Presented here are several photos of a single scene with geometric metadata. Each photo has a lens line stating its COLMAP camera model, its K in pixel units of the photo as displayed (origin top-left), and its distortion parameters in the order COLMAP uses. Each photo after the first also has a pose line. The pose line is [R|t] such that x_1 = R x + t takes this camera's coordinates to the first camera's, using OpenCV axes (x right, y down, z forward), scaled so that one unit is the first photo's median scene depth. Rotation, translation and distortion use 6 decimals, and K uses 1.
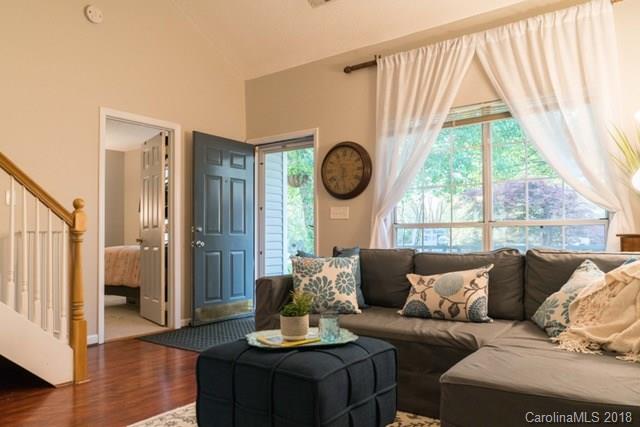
lens RADIAL K [[492.2, 0, 320.0], [0, 492.2, 213.5], [0, 0, 1]] dist [-0.005264, -0.000403]
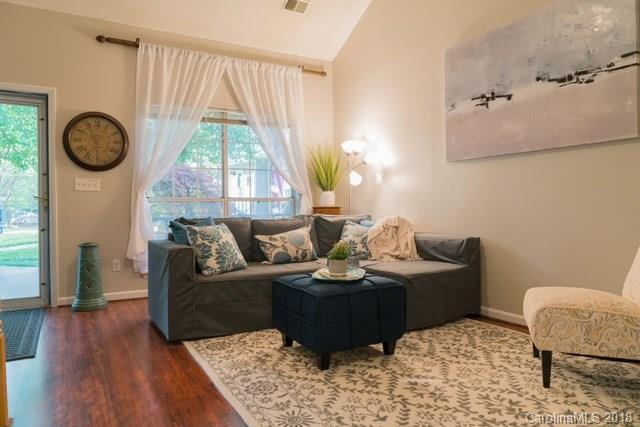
lens RADIAL K [[426.1, 0, 336.0], [0, 426.1, 202.1], [0, 0, 1]] dist [0.000139, 0.001747]
pose [[0.370552, 0.012767, 0.928724, -0.624966], [-0.034310, 0.999411, -0.000049, 0.018193], [-0.928178, -0.031846, 0.370772, 0.274716]]
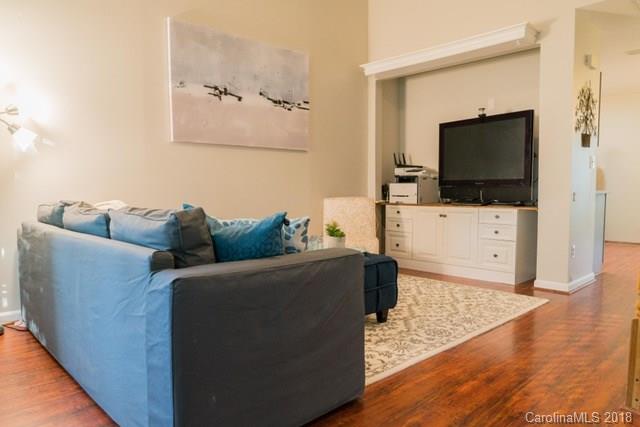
lens RADIAL K [[450.2, 0, 321.0], [0, 450.2, 195.4], [0, 0, 1]] dist [0.001746, 0.004464]
pose [[-0.984943, 0.010075, 0.172583, -0.133244], [0.004807, 0.999511, -0.030913, 0.060875], [-0.172810, -0.029618, -0.984510, 1.218340]]
